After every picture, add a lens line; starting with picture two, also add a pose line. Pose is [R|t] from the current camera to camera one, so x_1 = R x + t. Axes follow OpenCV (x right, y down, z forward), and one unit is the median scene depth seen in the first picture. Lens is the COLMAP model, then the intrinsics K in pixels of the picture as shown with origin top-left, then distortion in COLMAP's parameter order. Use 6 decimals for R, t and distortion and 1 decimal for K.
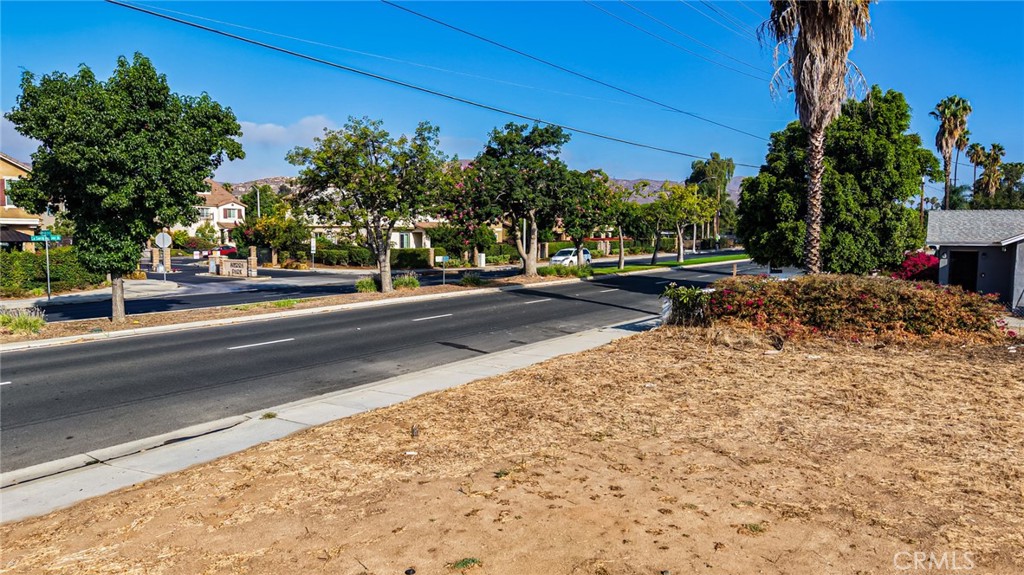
lens RADIAL K [[692.6, 0, 511.5], [0, 692.6, 281.3], [0, 0, 1]] dist [0.049707, -0.060200]
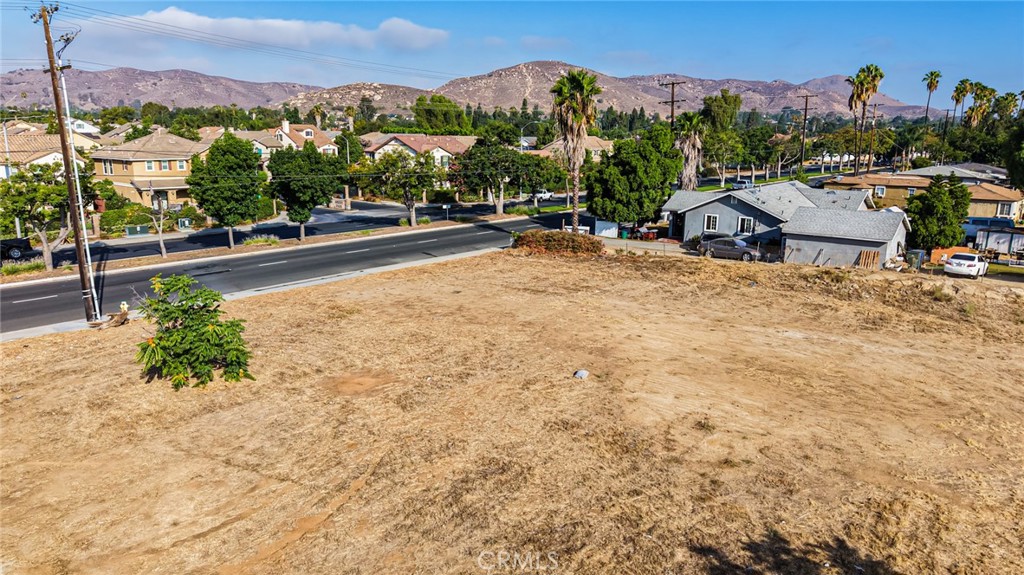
lens RADIAL K [[692.6, 0, 505.0], [0, 692.6, 287.8], [0, 0, 1]] dist [0.049707, -0.060200]
pose [[0.992419, 0.026772, -0.119947, 0.249806], [-0.009042, 0.989244, 0.145992, -0.078387], [0.122565, -0.143801, 0.981987, -0.743249]]
